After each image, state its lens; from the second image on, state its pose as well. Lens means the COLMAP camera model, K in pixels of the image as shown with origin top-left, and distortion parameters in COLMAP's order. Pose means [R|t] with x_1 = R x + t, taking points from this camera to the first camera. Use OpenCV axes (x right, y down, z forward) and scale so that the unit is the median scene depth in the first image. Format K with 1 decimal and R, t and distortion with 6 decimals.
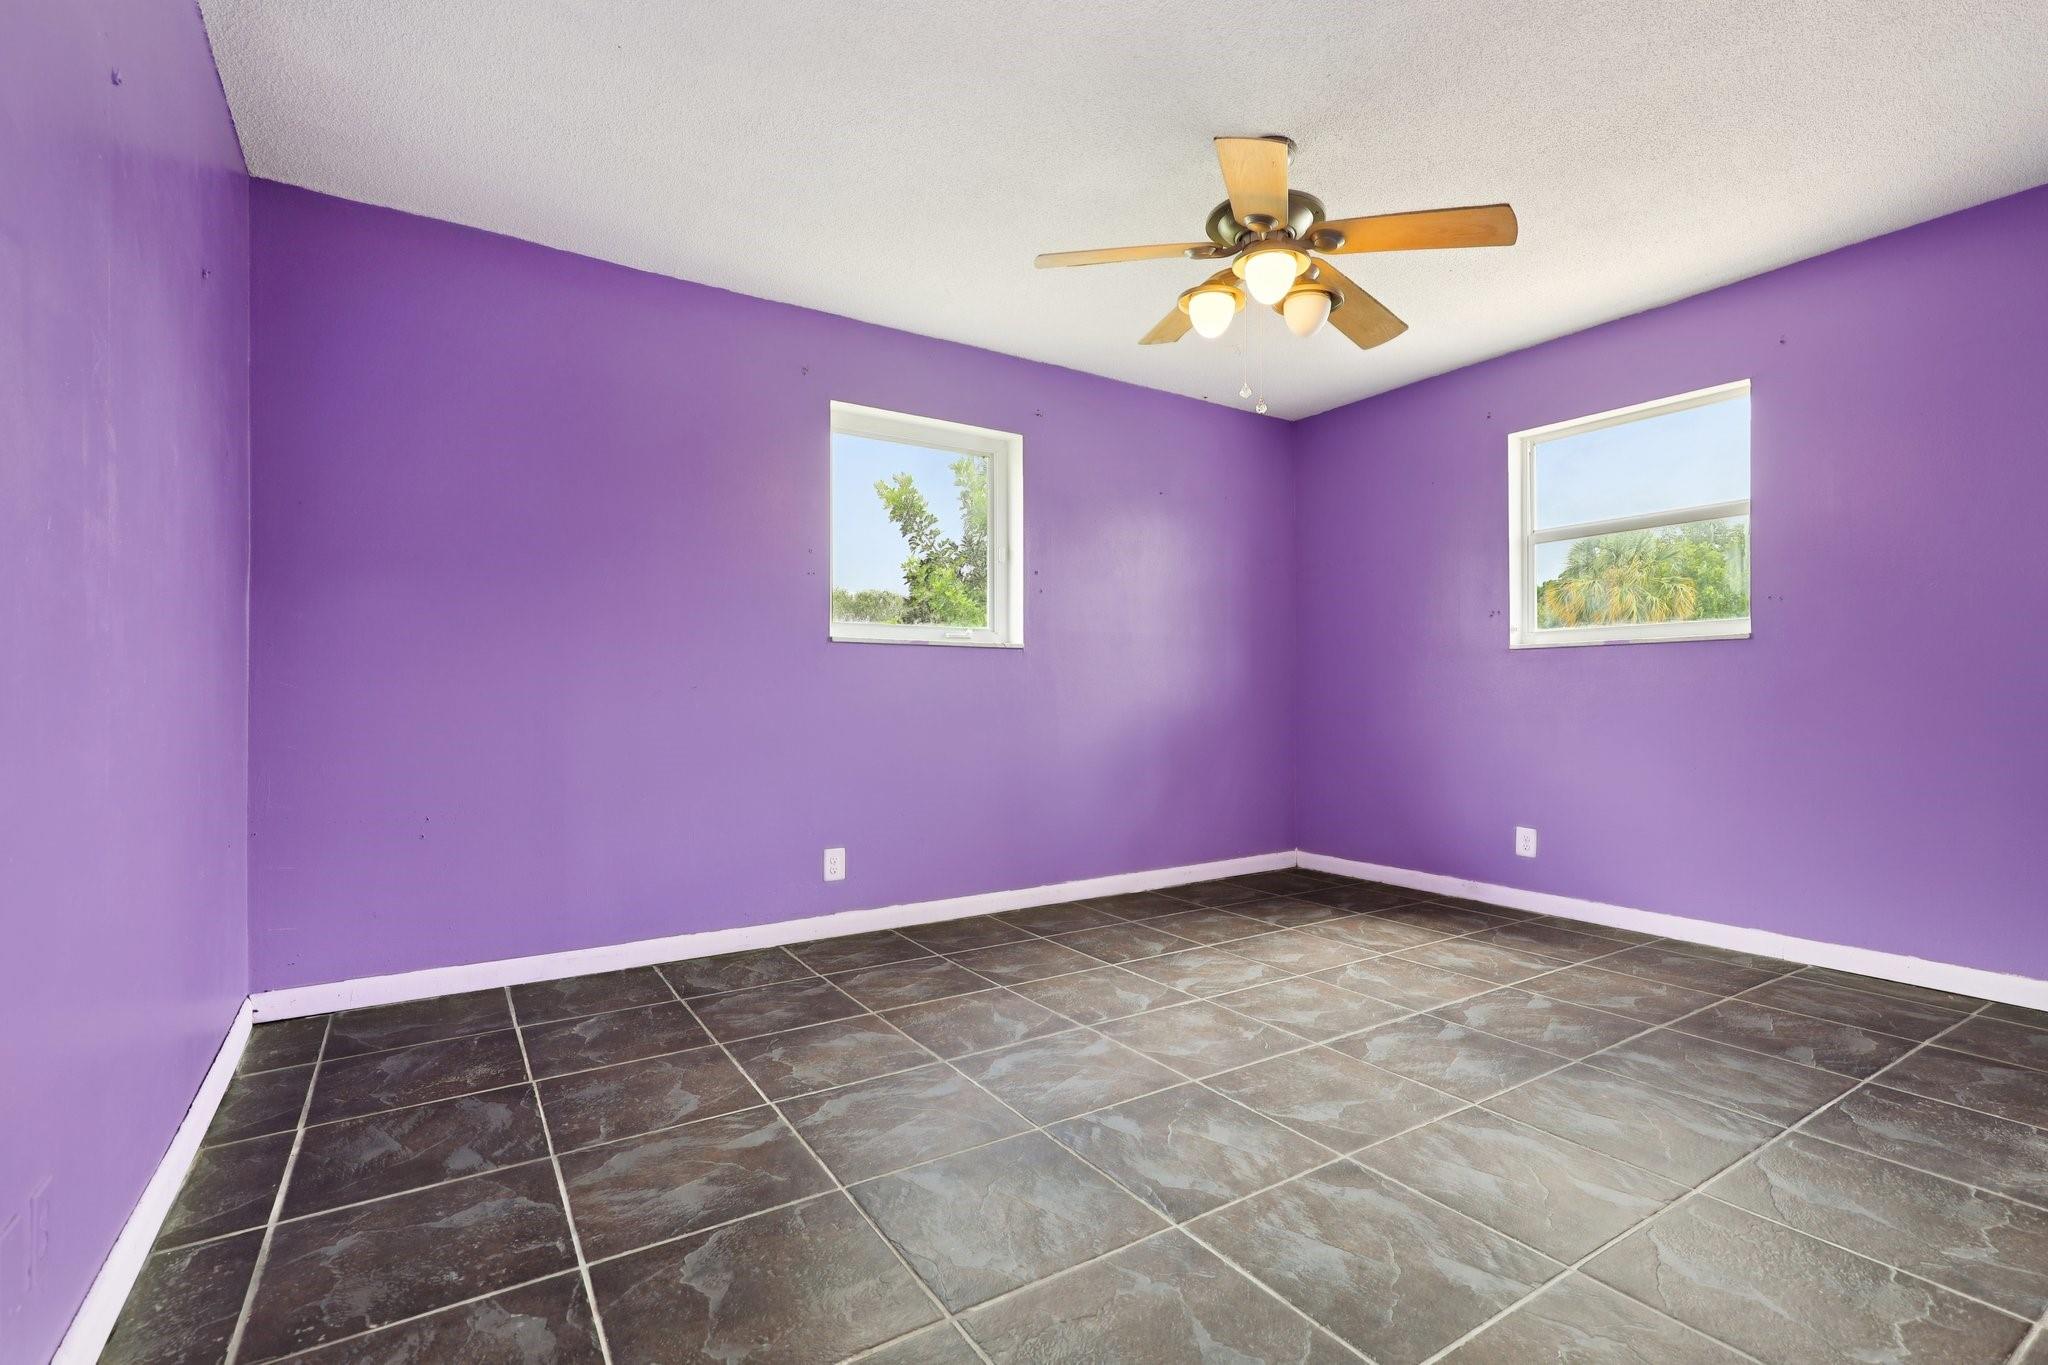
lens RADIAL K [[934.1, 0, 1041.3], [0, 934.1, 692.5], [0, 0, 1]] dist [-0.002188, 0.000970]
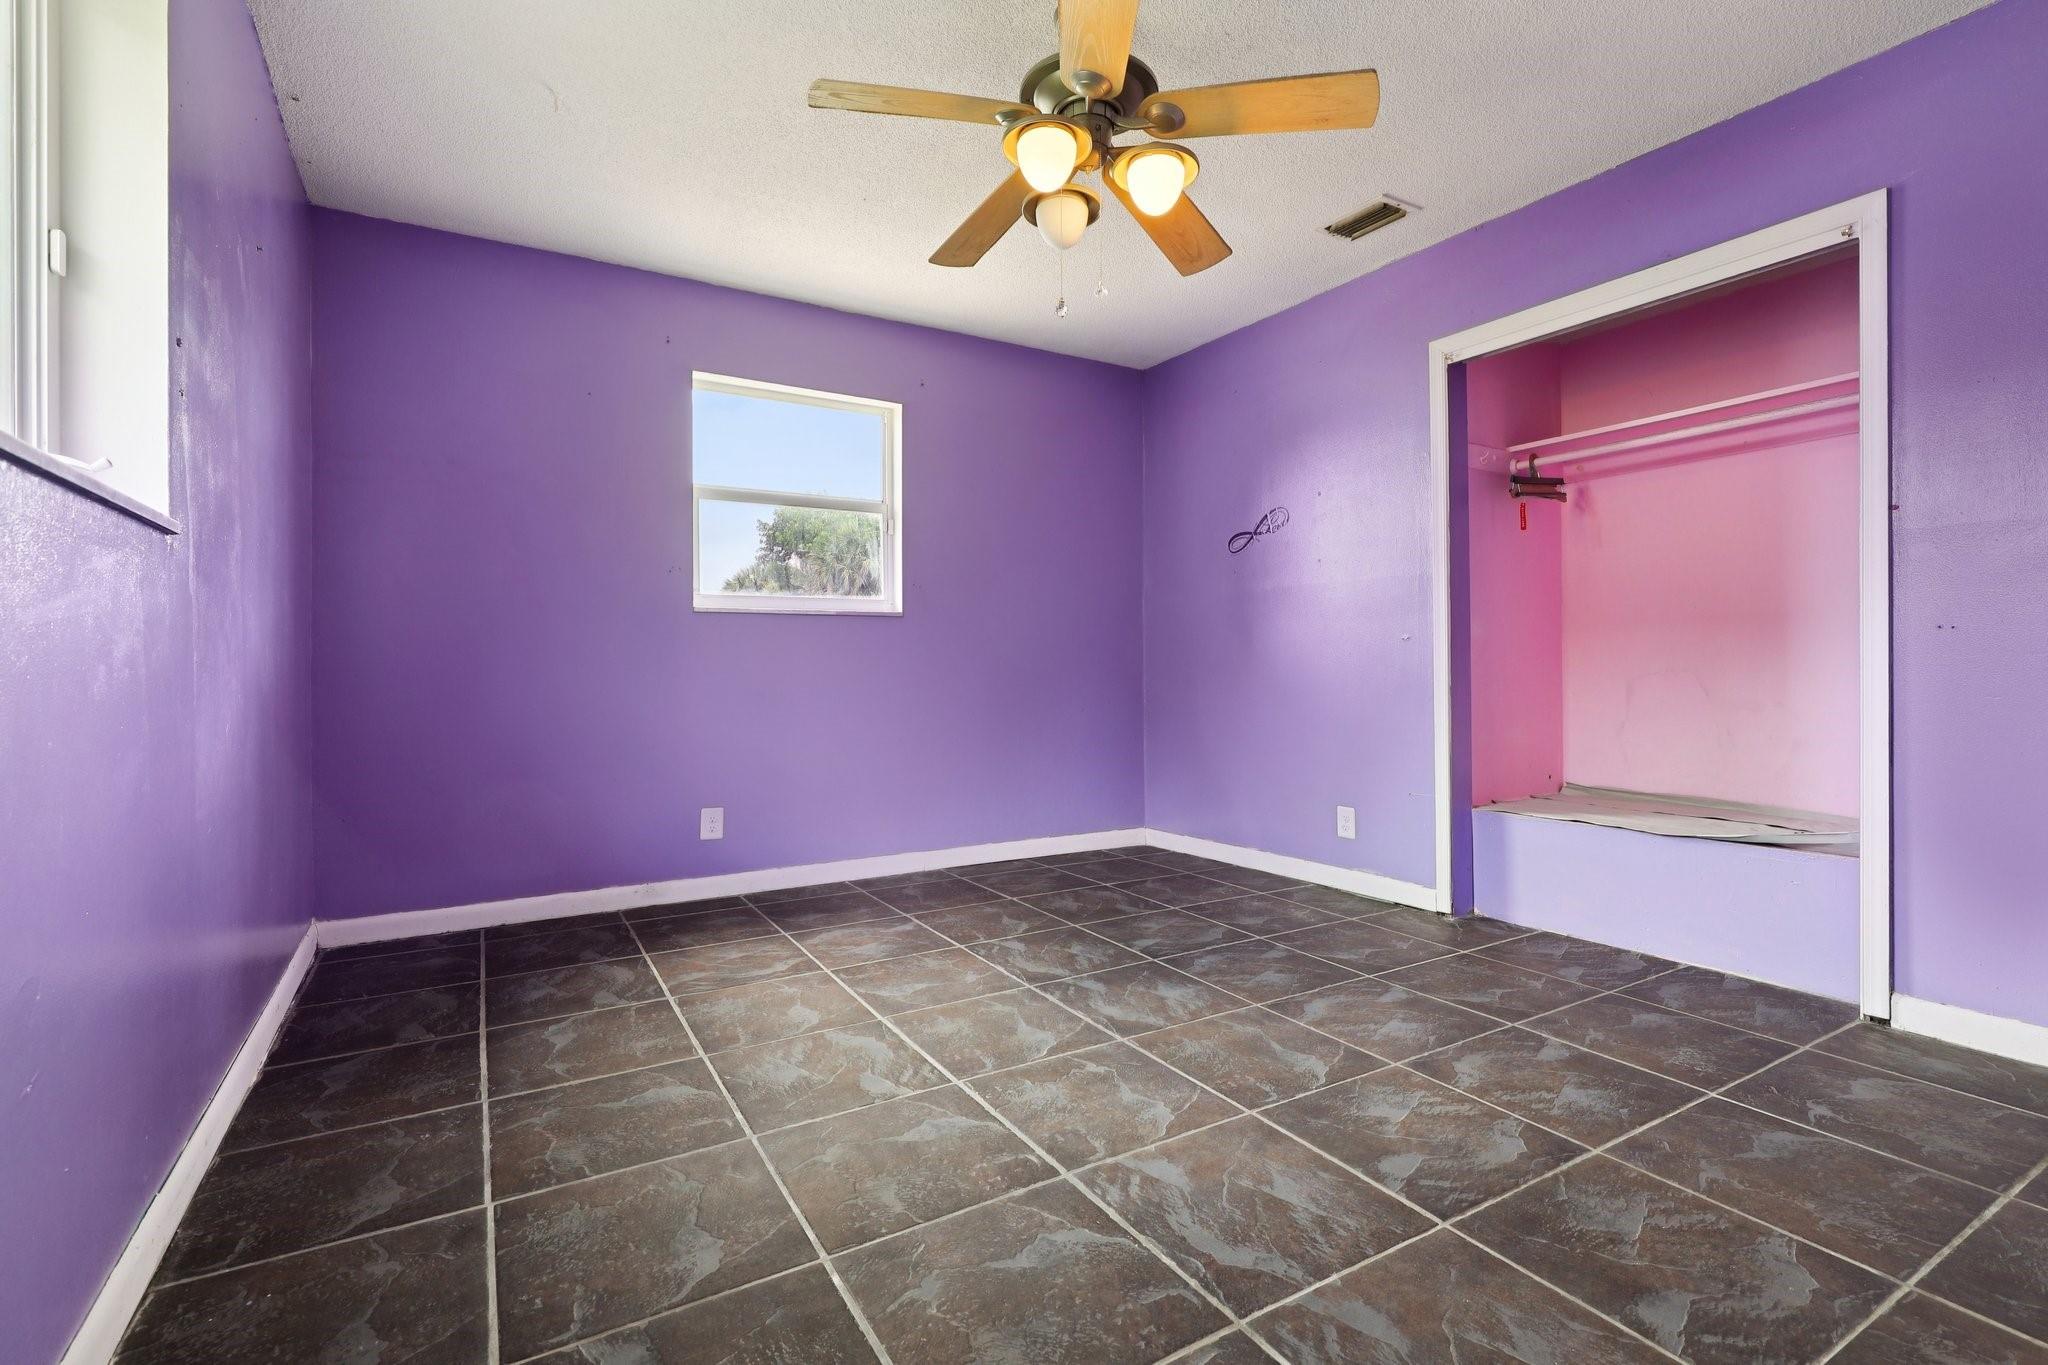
lens RADIAL K [[934.1, 0, 1039.5], [0, 934.1, 668.4], [0, 0, 1]] dist [-0.002188, 0.000970]
pose [[0.043933, -0.000800, 0.999034, -0.572808], [0.000827, 0.999999, 0.000764, 0.011750], [-0.999034, 0.000792, 0.043933, 0.963015]]
